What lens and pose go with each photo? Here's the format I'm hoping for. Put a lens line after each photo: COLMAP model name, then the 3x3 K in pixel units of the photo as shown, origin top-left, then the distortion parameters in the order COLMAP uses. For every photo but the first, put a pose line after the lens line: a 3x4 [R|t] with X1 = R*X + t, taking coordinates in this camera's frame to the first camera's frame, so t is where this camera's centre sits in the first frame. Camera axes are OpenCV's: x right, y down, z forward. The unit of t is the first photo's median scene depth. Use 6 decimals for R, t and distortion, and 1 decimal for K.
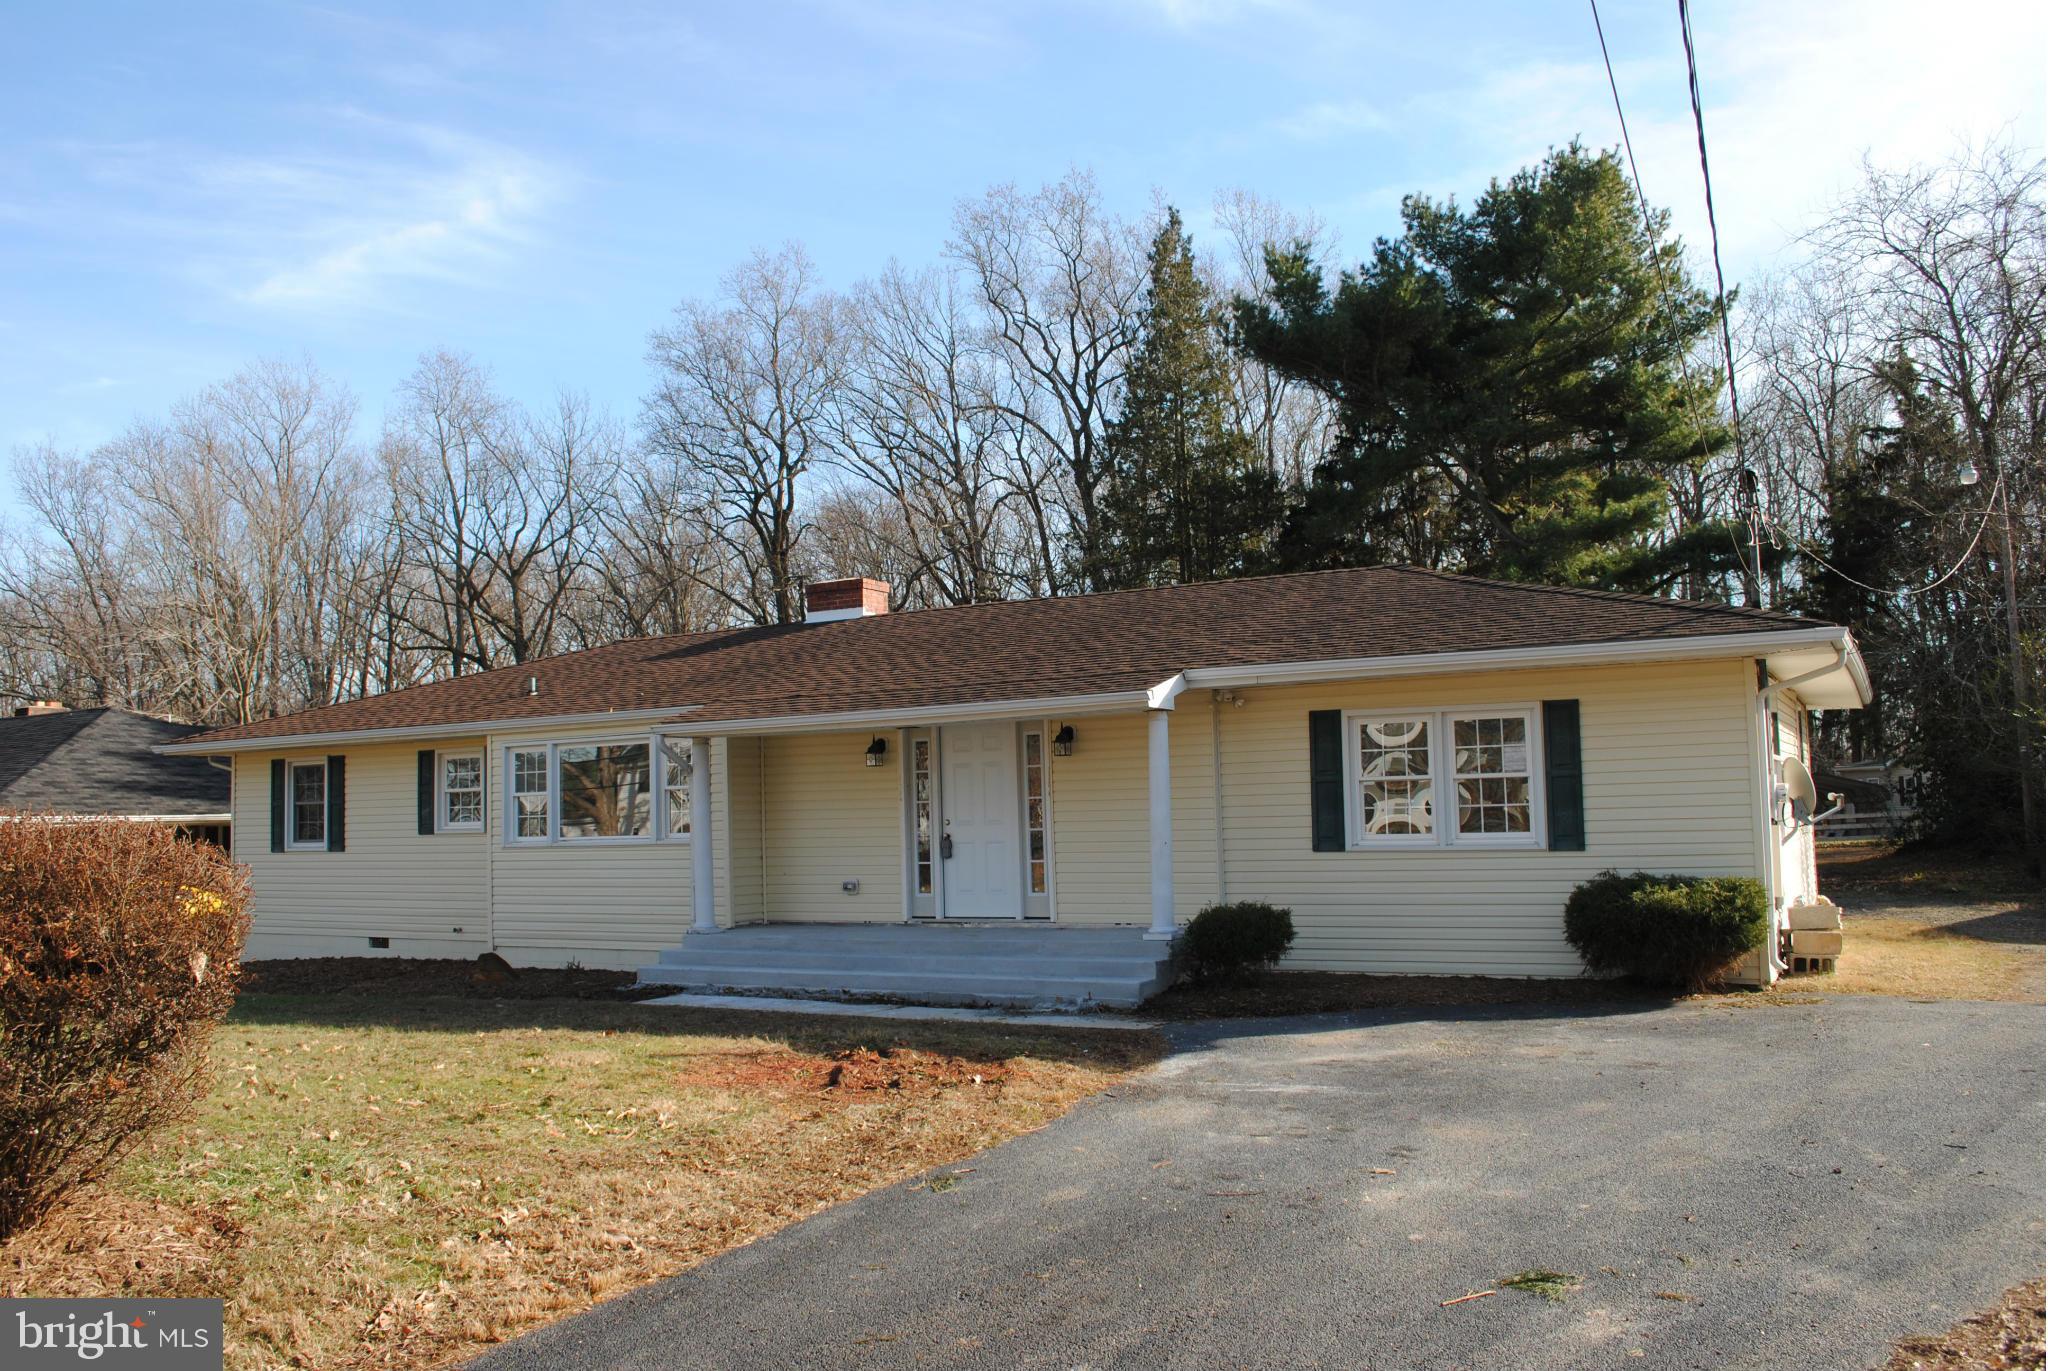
lens RADIAL K [[1618.5, 0, 1017.0], [0, 1618.5, 679.0], [0, 0, 1]] dist [-0.077868, 0.002504]
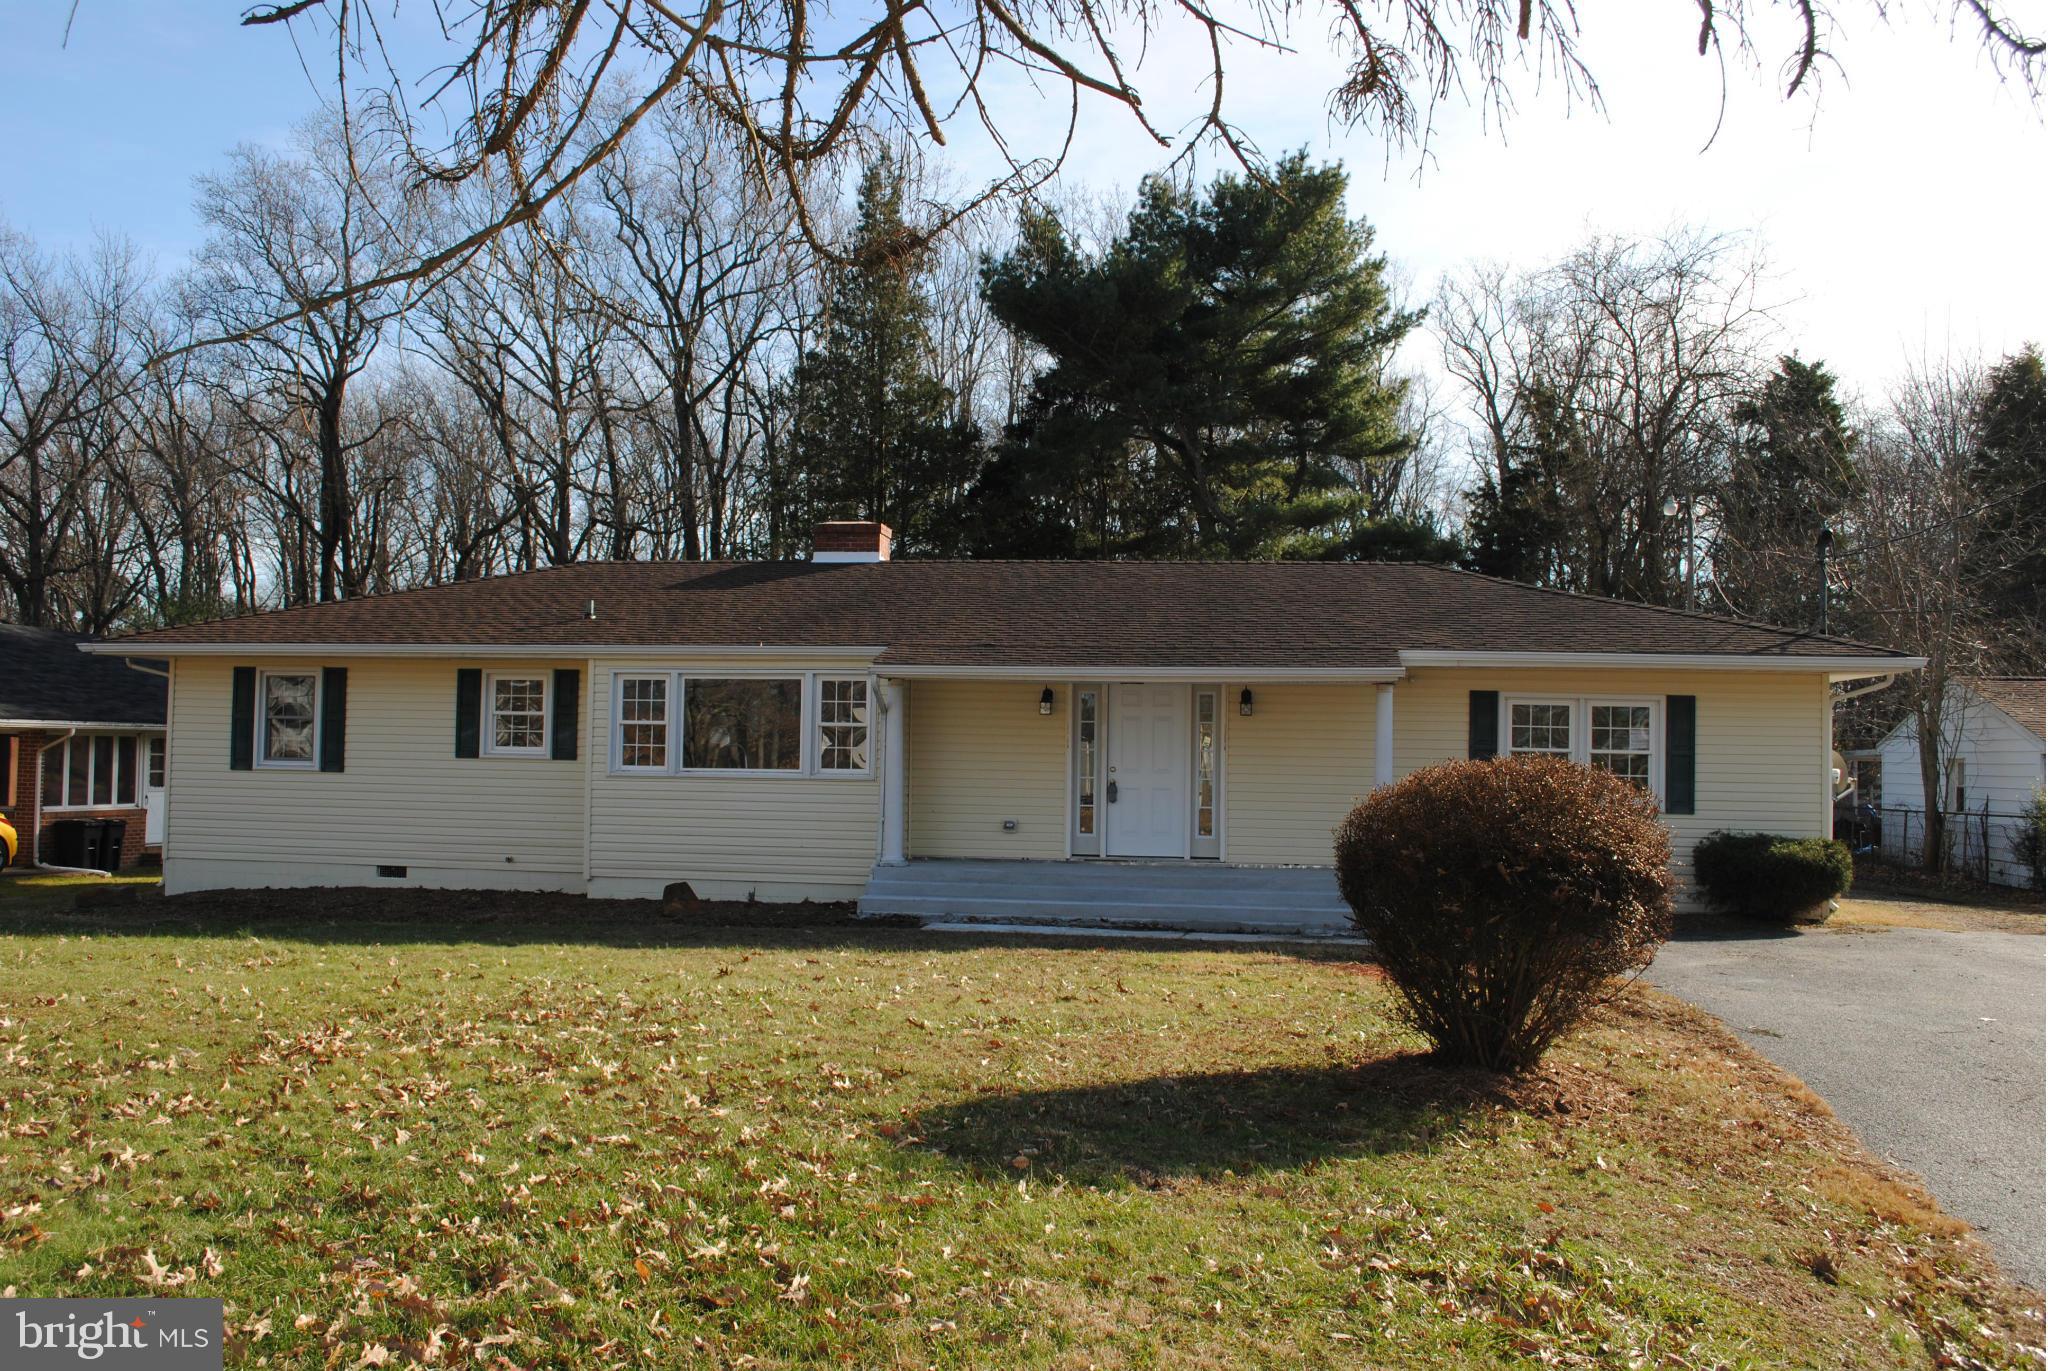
lens RADIAL K [[1729.7, 0, 1024.0], [0, 1729.7, 685.5], [0, 0, 1]] dist [-0.073566, 0.005670]
pose [[0.935631, 0.056849, 0.348371, -0.453678], [-0.070999, 0.997084, 0.027976, 0.003064], [-0.345765, -0.050909, 0.936939, -0.065742]]
